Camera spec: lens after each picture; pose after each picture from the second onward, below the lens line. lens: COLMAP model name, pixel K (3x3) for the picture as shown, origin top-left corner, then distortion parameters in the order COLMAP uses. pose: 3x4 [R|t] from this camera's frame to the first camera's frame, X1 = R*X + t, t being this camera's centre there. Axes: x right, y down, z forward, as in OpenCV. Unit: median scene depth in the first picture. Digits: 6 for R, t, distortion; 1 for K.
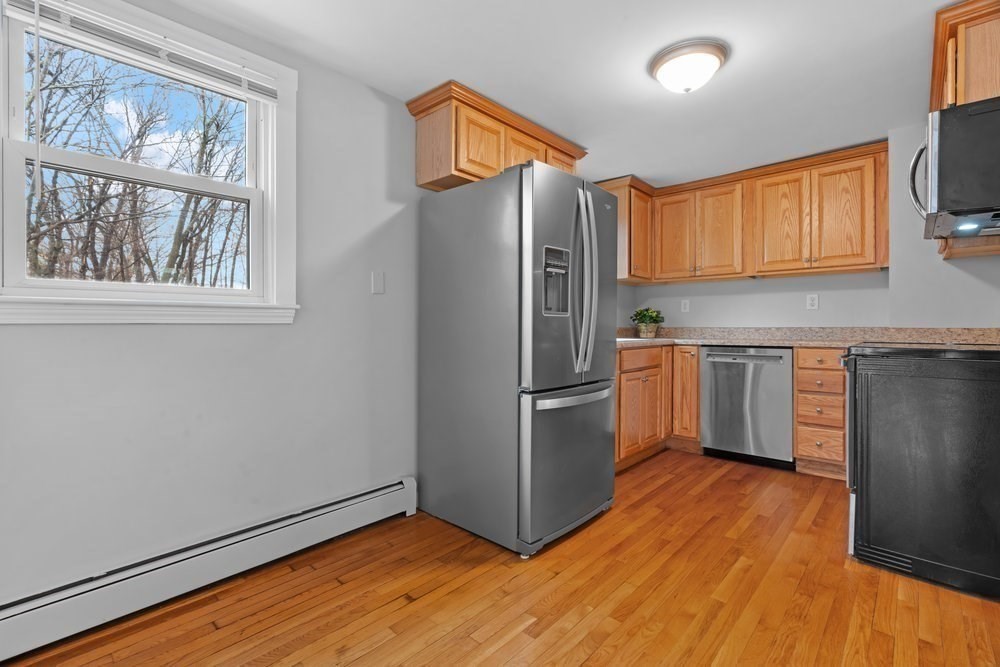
lens RADIAL K [[447.7, 0, 496.9], [0, 447.7, 325.5], [0, 0, 1]] dist [-0.002200, 0.003747]
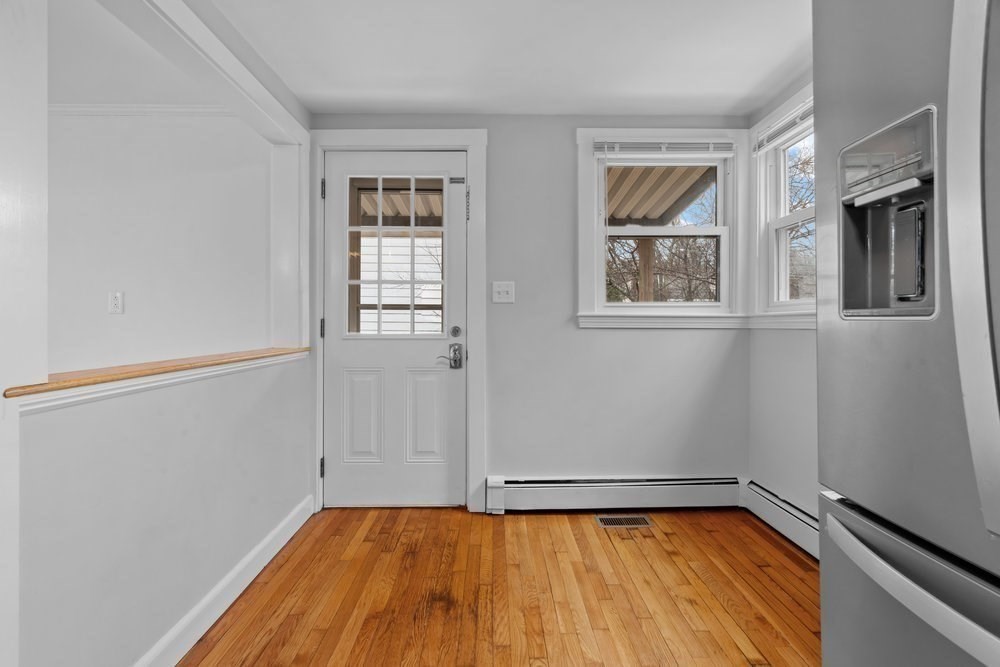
lens RADIAL K [[447.7, 0, 496.9], [0, 447.7, 325.5], [0, 0, 1]] dist [-0.002200, 0.003747]
pose [[-0.725090, -0.001414, -0.688652, 0.784719], [-0.000922, 0.999999, -0.001082, -0.008013], [0.688653, -0.000150, -0.725091, 1.386294]]
